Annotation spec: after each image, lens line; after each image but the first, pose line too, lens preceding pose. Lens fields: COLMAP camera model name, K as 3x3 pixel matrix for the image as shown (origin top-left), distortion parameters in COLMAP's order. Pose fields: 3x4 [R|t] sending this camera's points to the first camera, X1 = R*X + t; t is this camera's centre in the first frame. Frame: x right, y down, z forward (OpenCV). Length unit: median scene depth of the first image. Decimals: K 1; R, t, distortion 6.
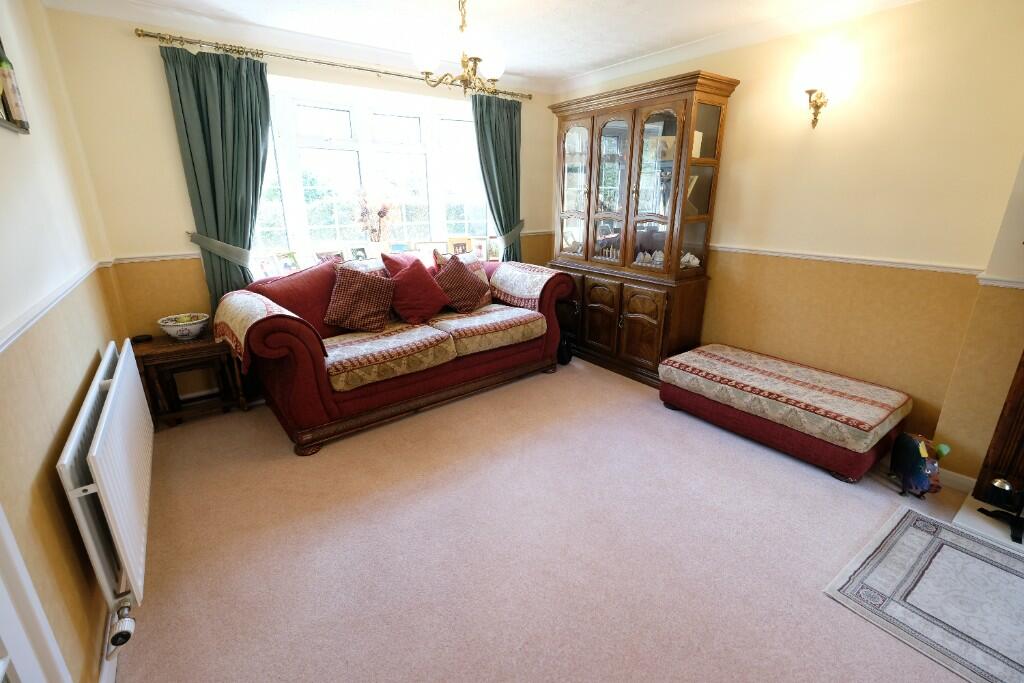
lens RADIAL K [[447.4, 0, 513.9], [0, 447.4, 333.3], [0, 0, 1]] dist [-0.001396, -0.000381]
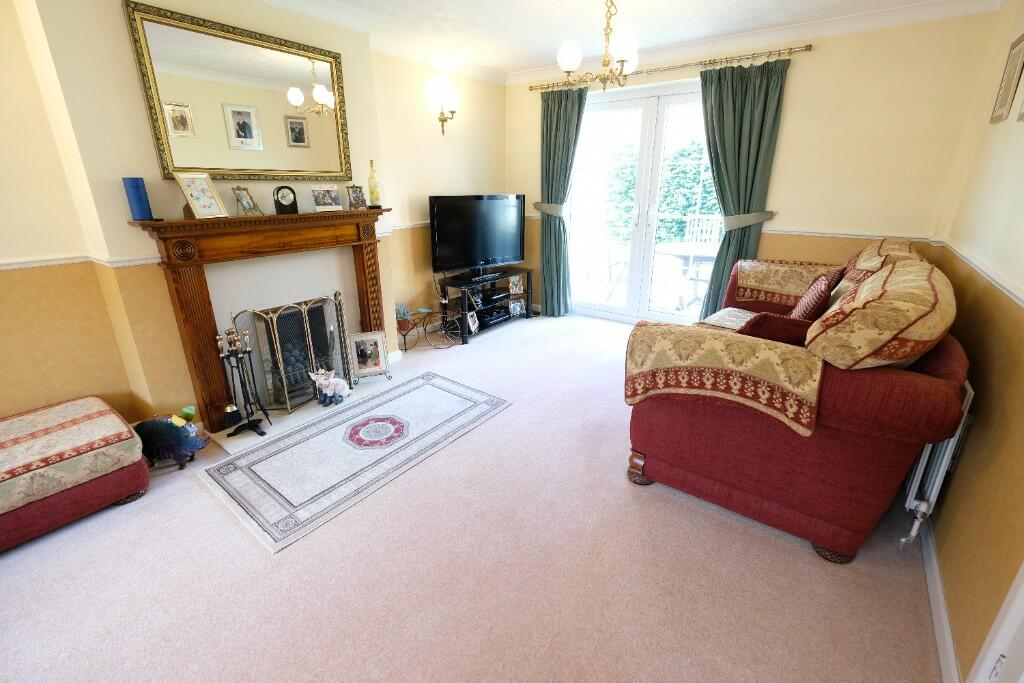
lens RADIAL K [[445.4, 0, 509.0], [0, 445.4, 335.0], [0, 0, 1]] dist [-0.000413, -0.000219]
pose [[-0.286257, -0.306030, 0.907966, -0.167834], [0.281710, 0.878856, 0.385034, -0.081885], [-0.915804, 0.366002, -0.165367, 0.276133]]
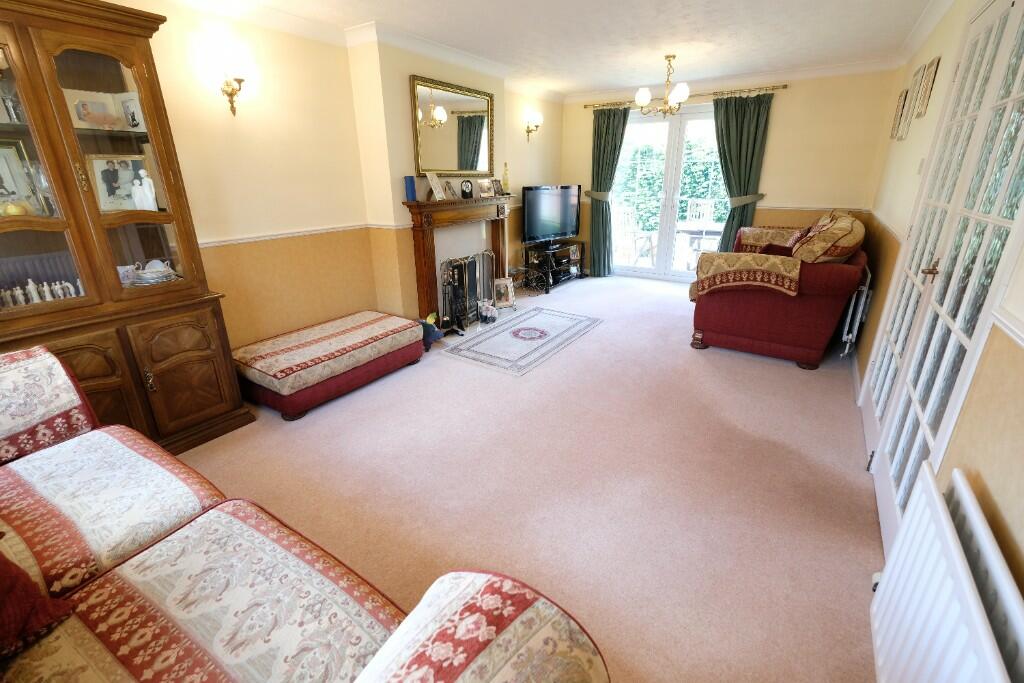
lens RADIAL K [[445.4, 0, 509.0], [0, 445.4, 335.0], [0, 0, 1]] dist [-0.000413, -0.000219]
pose [[-0.338679, -0.309335, 0.888599, -0.612578], [0.287247, 0.865333, 0.410717, -0.254393], [-0.895983, 0.394349, -0.204214, 0.825002]]
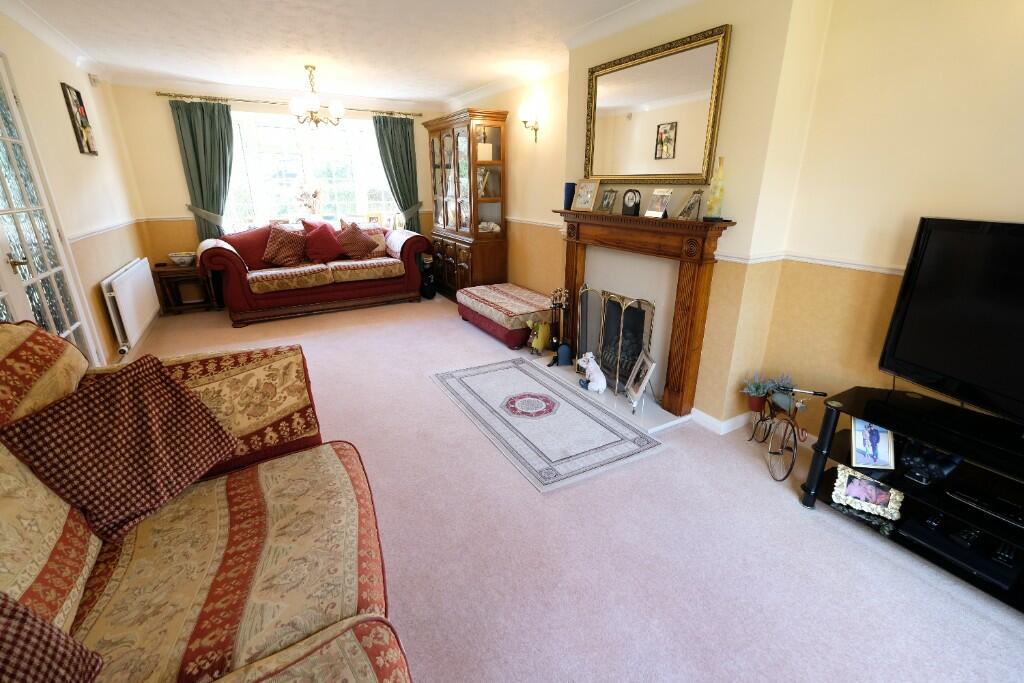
lens RADIAL K [[445.4, 0, 509.0], [0, 445.4, 335.0], [0, 0, 1]] dist [-0.000413, -0.000219]
pose [[0.992251, 0.044600, -0.115970, 0.777312], [-0.041028, 0.998613, 0.033003, 0.181541], [0.117281, -0.027990, 0.992704, -0.618677]]
